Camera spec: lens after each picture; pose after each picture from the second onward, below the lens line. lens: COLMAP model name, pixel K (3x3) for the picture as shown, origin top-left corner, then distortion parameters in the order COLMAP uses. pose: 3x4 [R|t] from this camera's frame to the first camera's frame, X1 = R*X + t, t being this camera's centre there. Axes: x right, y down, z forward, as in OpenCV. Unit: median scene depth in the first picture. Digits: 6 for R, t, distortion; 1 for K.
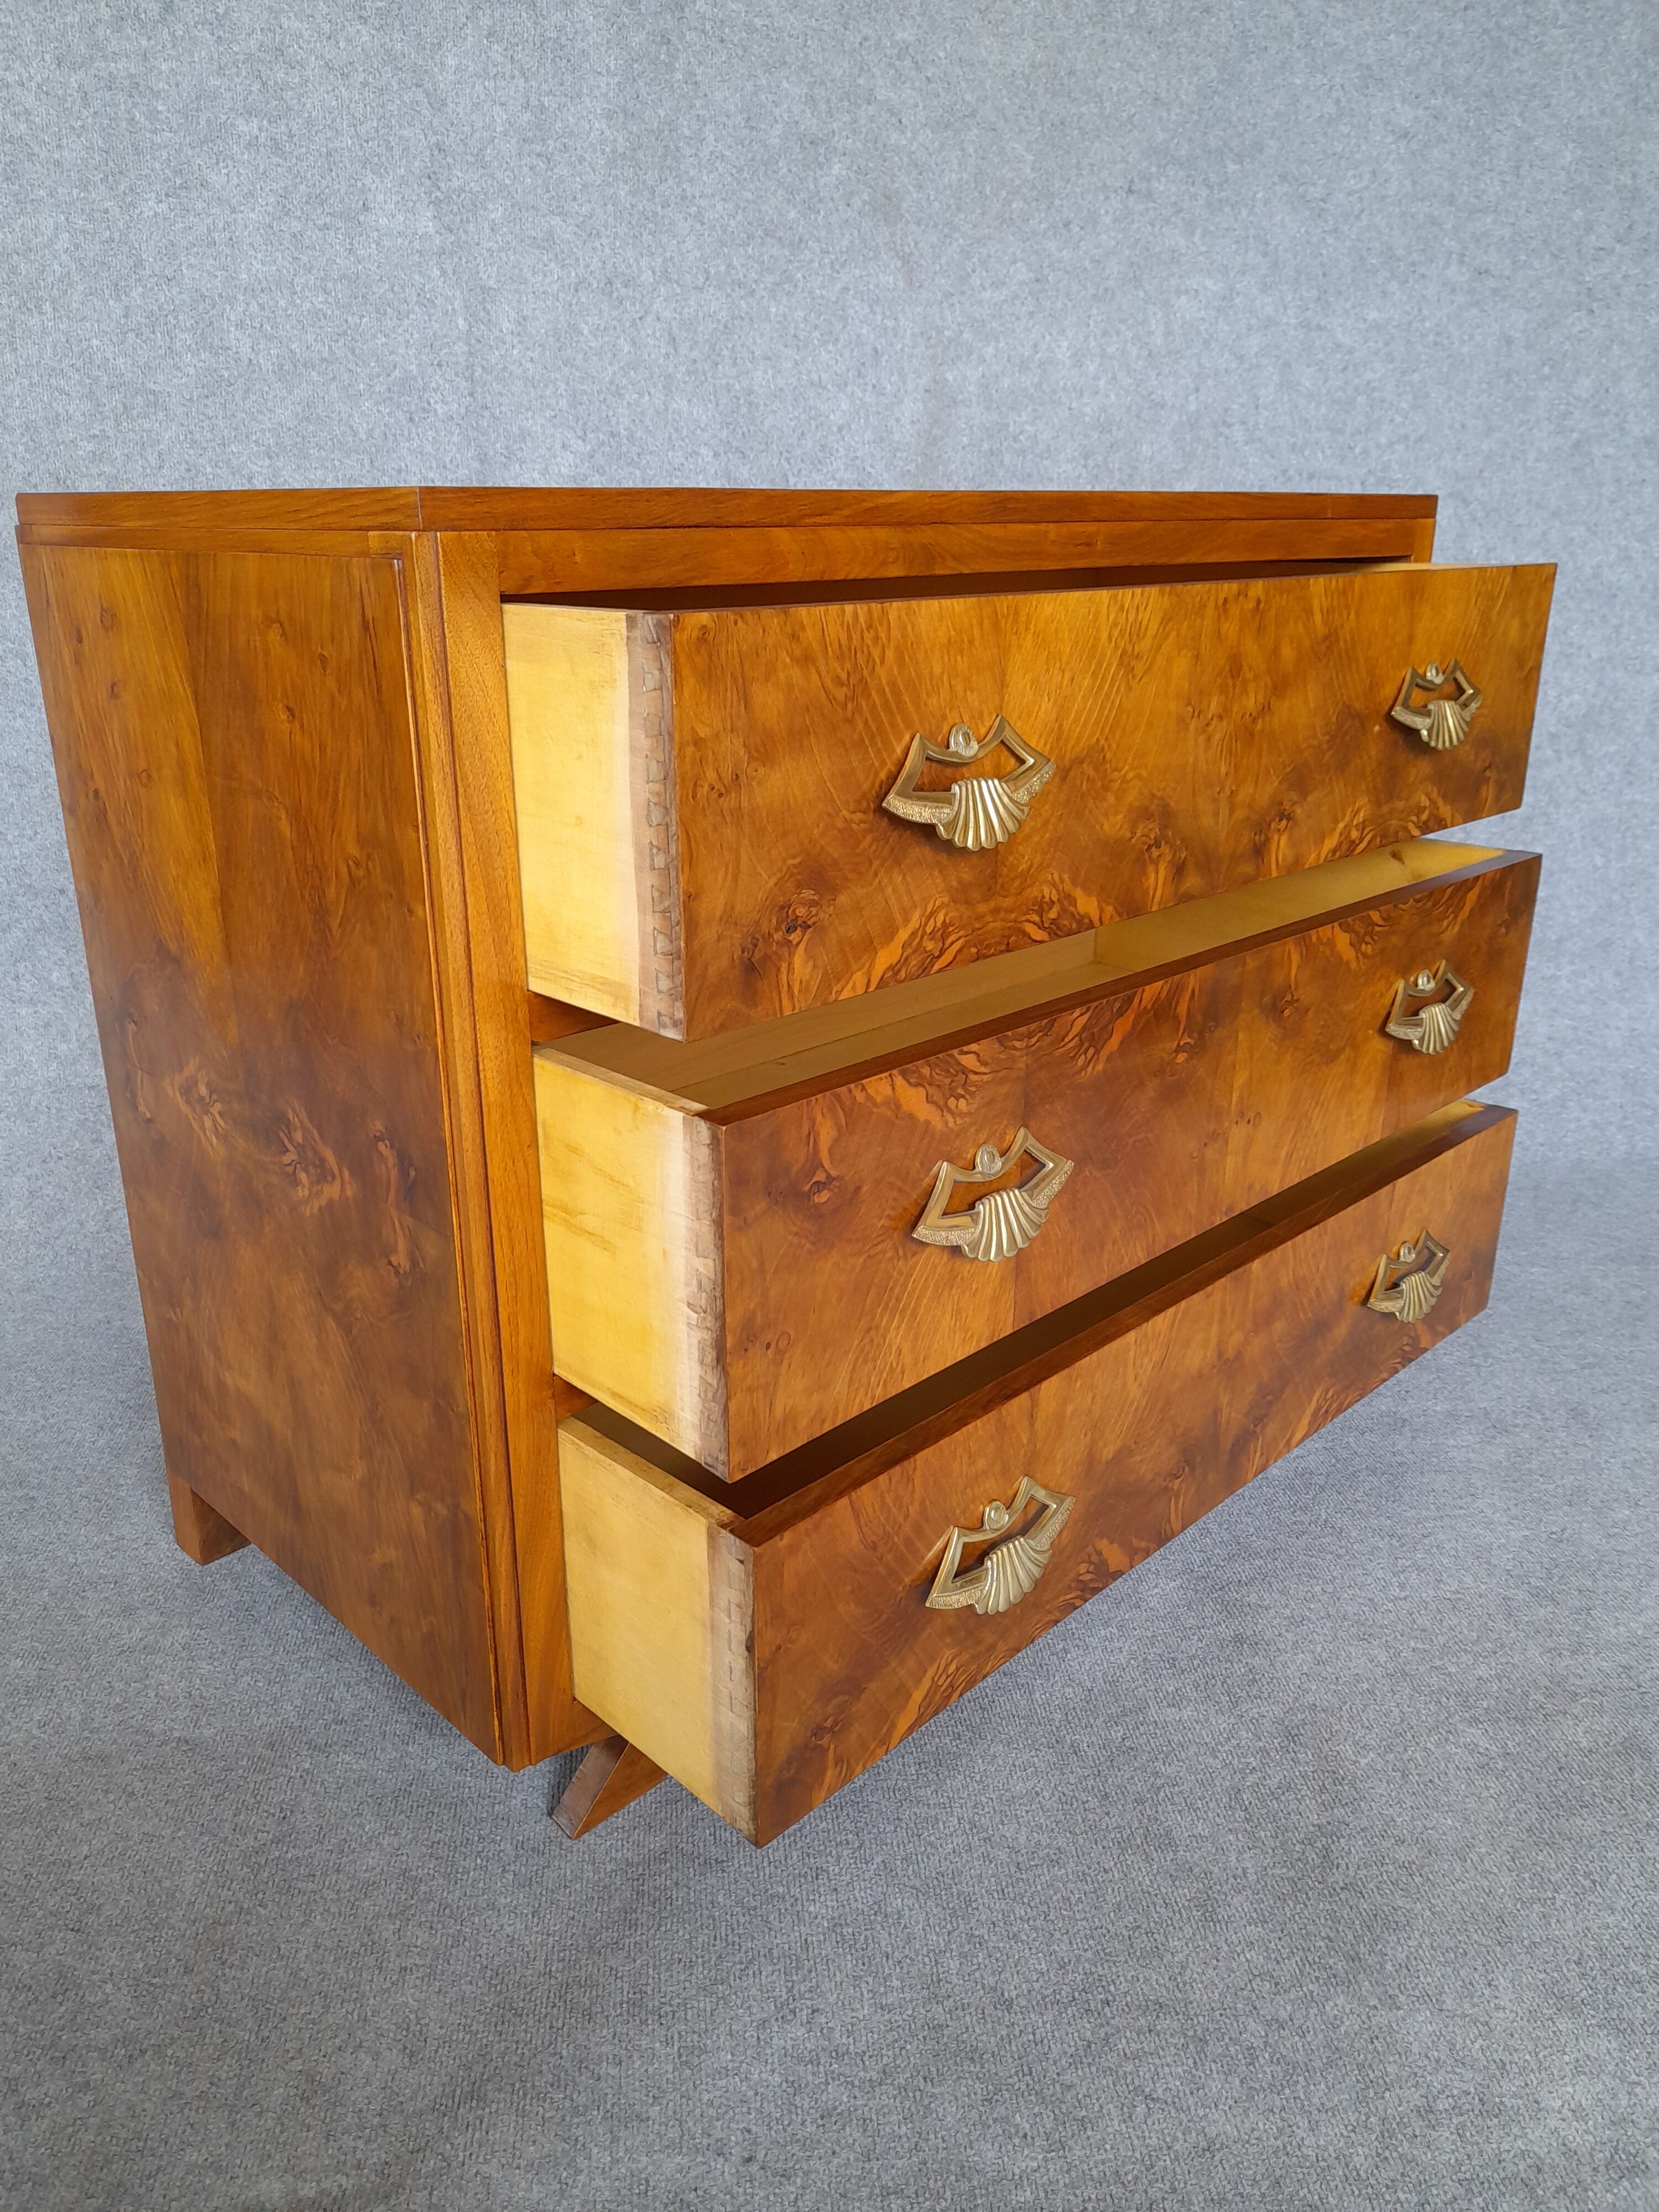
lens RADIAL K [[1656.8, 0, 830.8], [0, 1656.8, 1096.5], [0, 0, 1]] dist [0.041571, -0.045670]
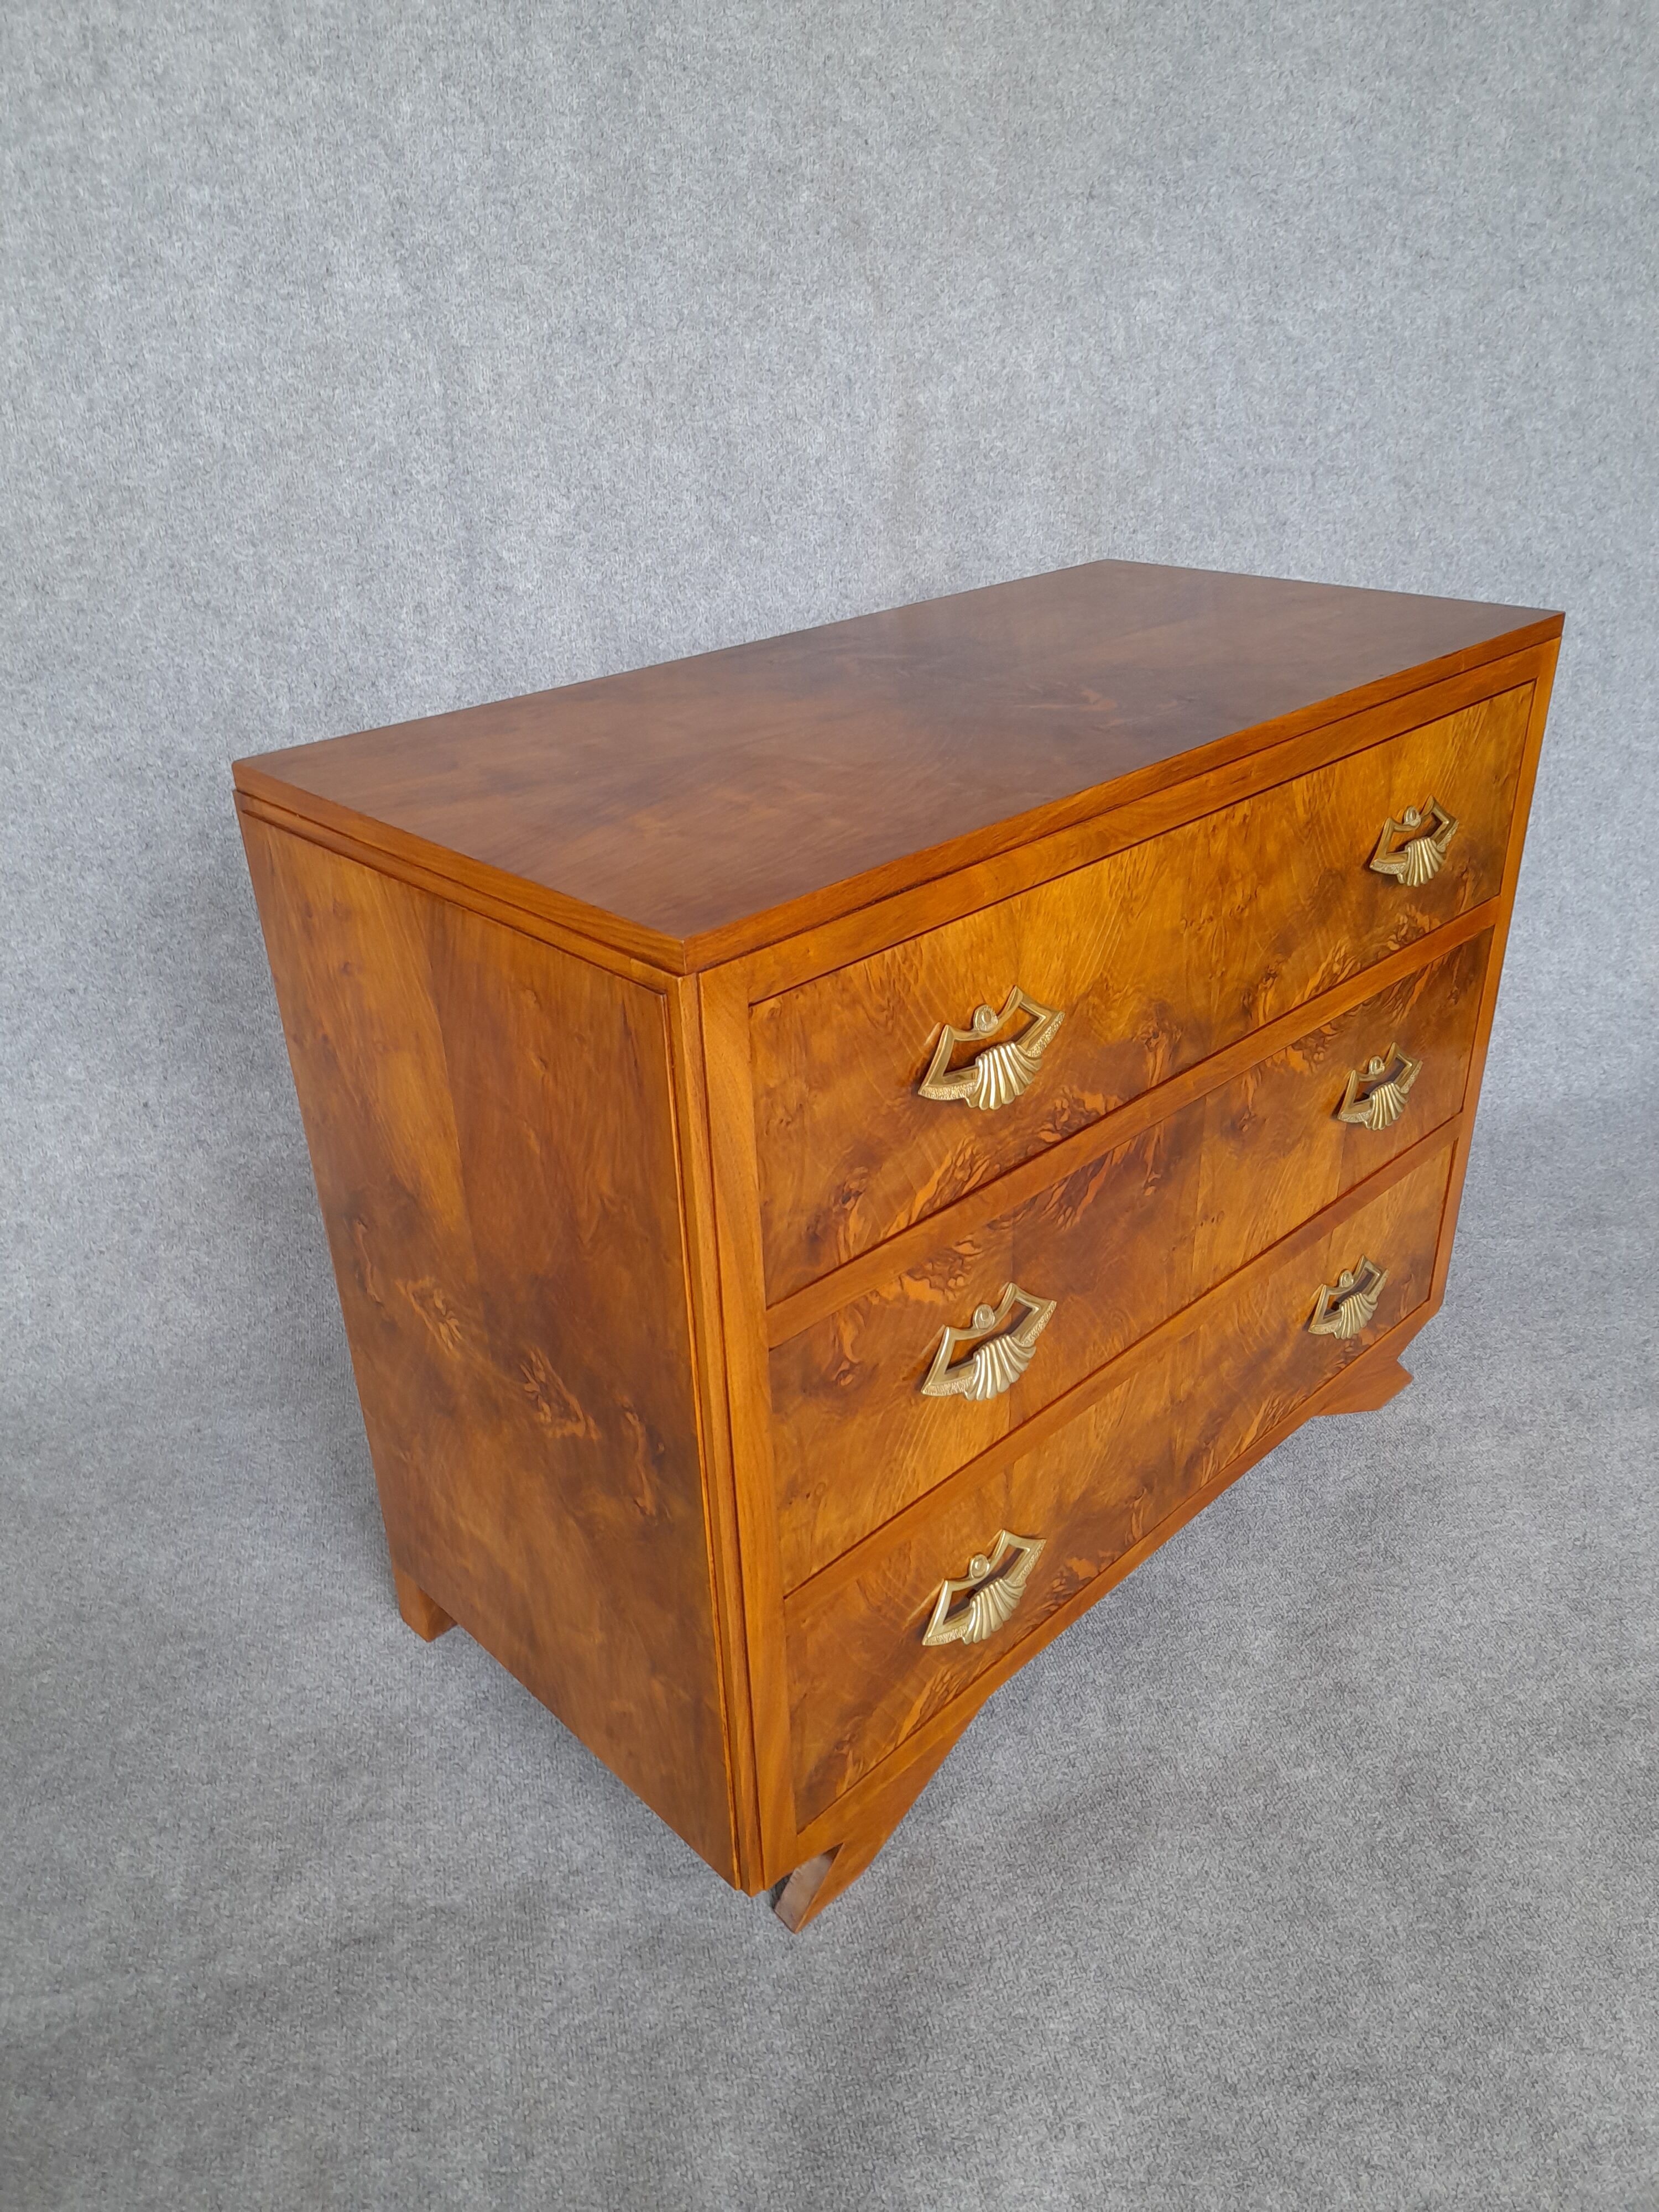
lens RADIAL K [[1643.3, 0, 828.6], [0, 1643.3, 1084.6], [0, 0, 1]] dist [0.053654, -0.058277]
pose [[0.991849, -0.081343, 0.098079, -0.119695], [0.067697, 0.988500, 0.135219, -0.173184], [-0.107950, -0.127478, 0.985949, -0.021767]]
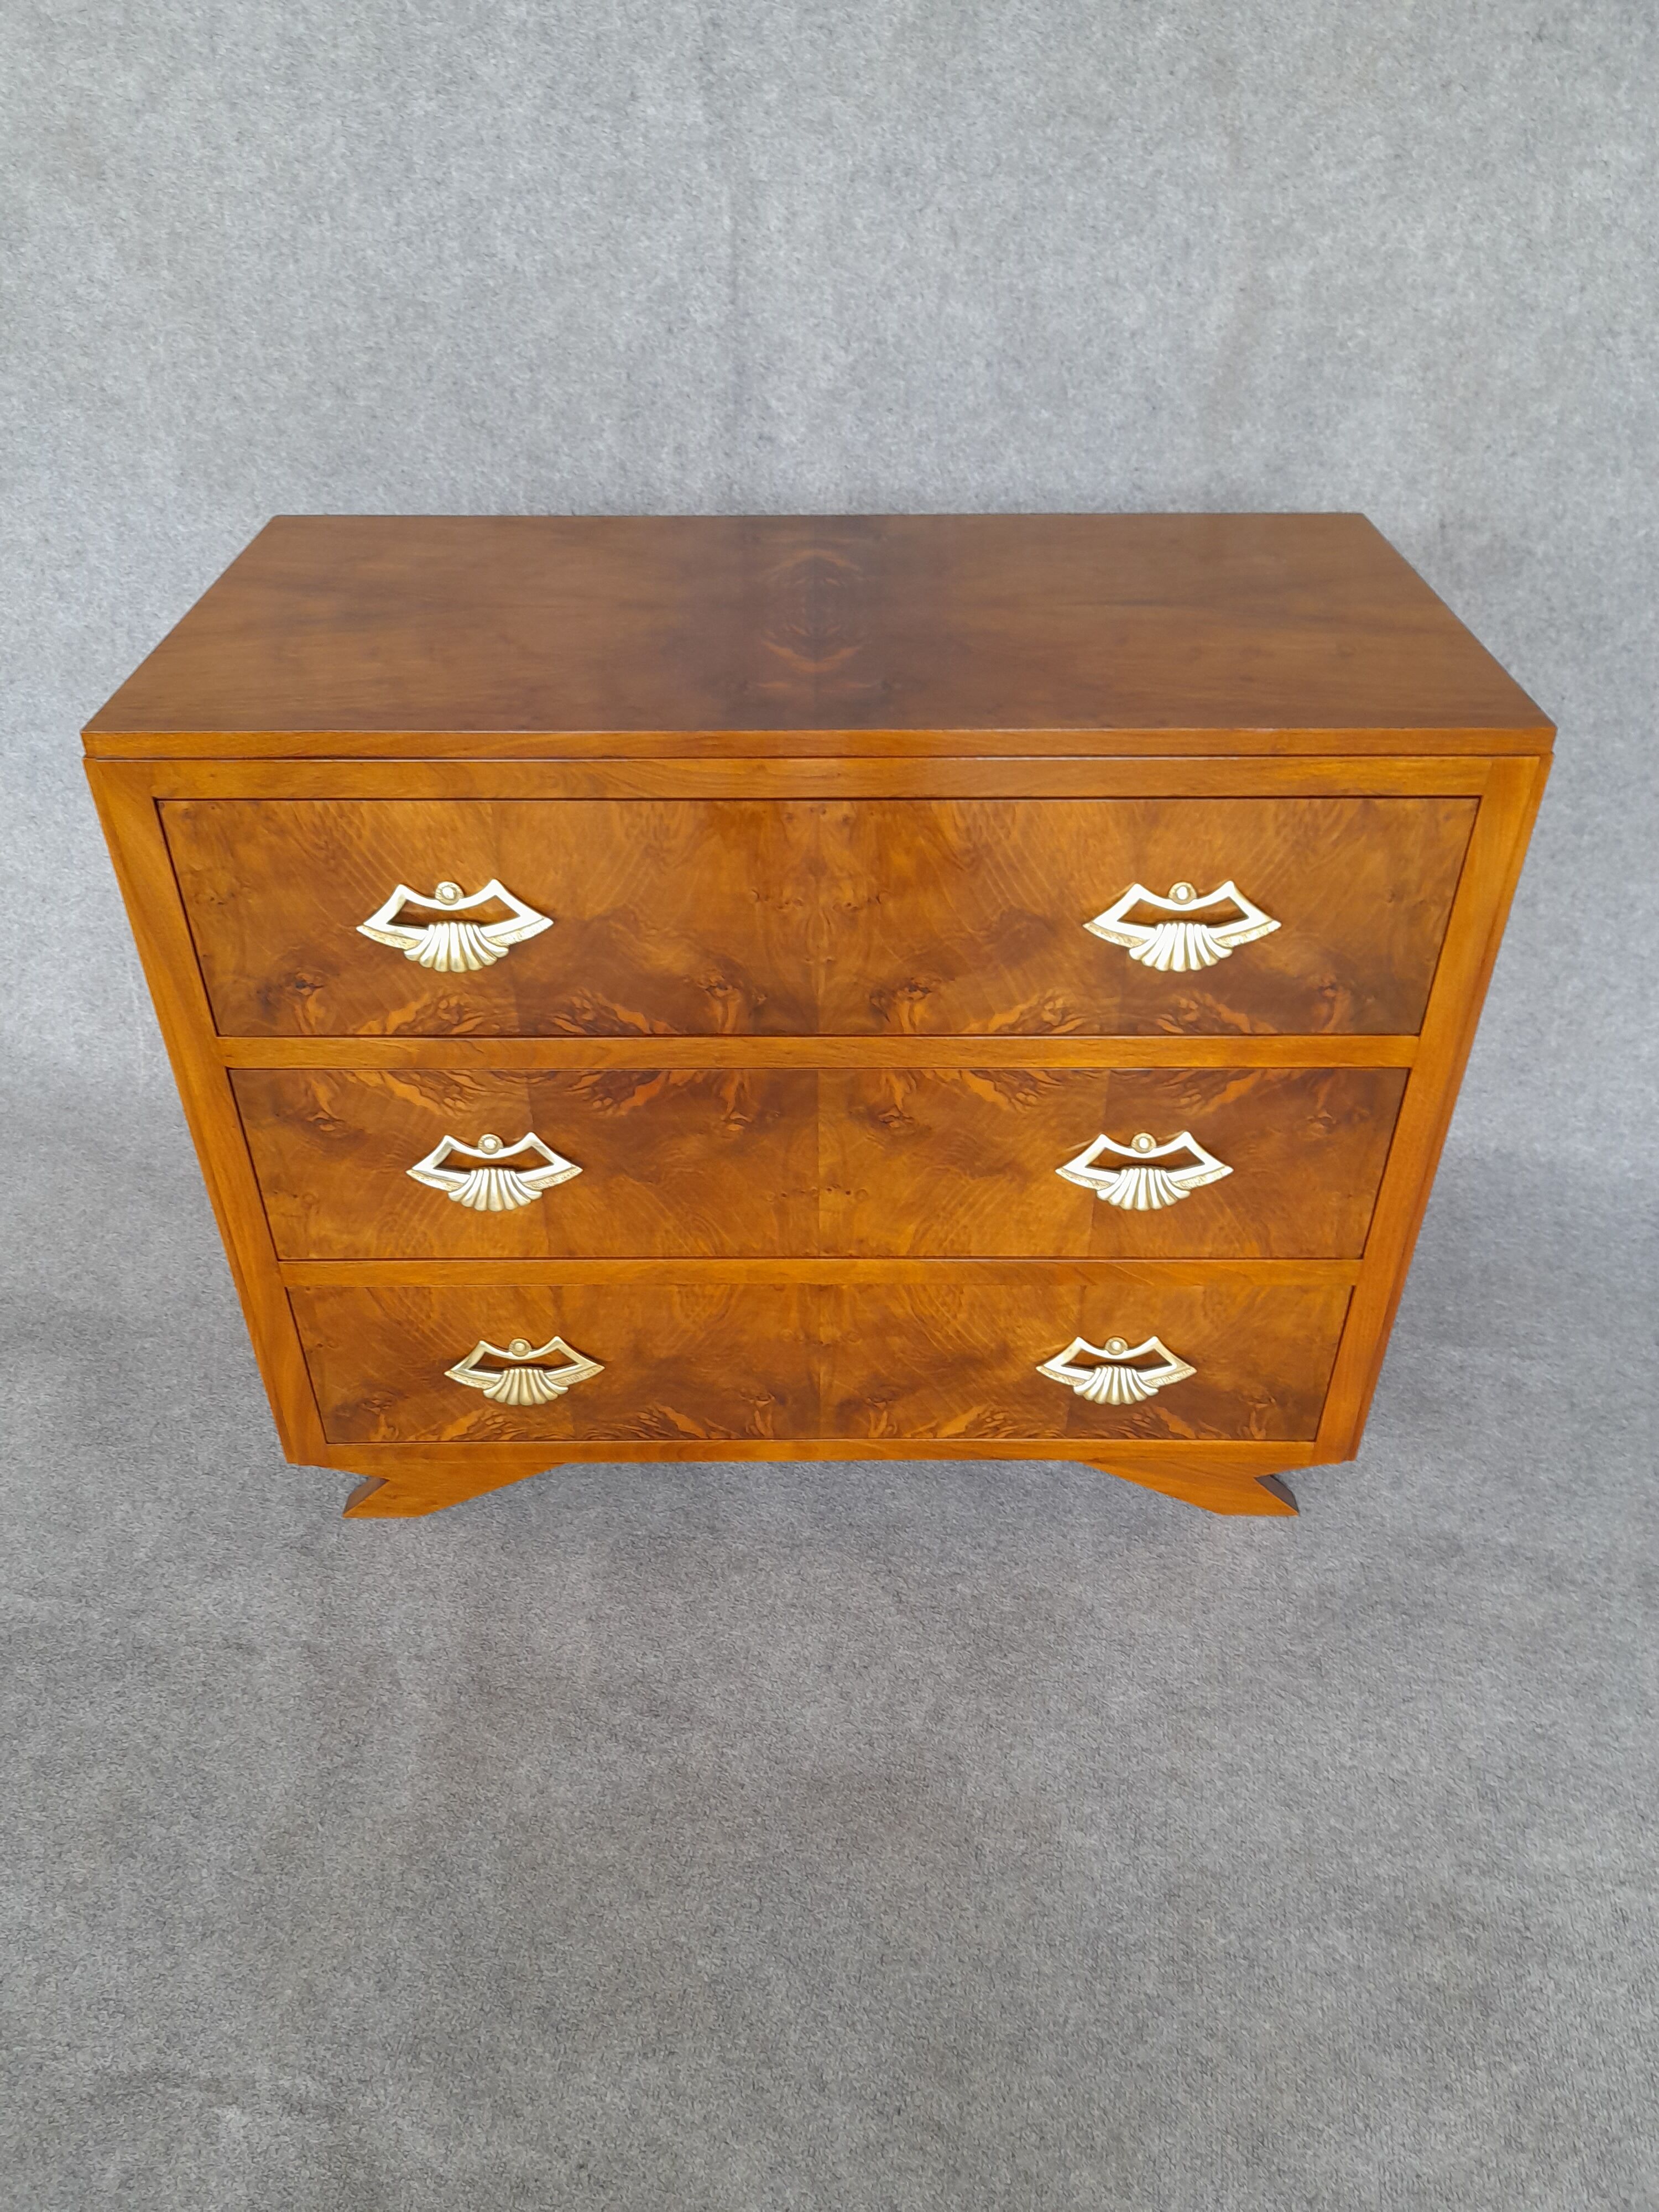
lens RADIAL K [[1657.2, 0, 820.0], [0, 1657.2, 1091.2], [0, 0, 1]] dist [0.053193, -0.068880]
pose [[0.954900, 0.175519, -0.239496, 0.137249], [-0.100161, 0.949716, 0.296662, -0.274553], [0.279523, -0.259294, 0.924464, 0.013924]]
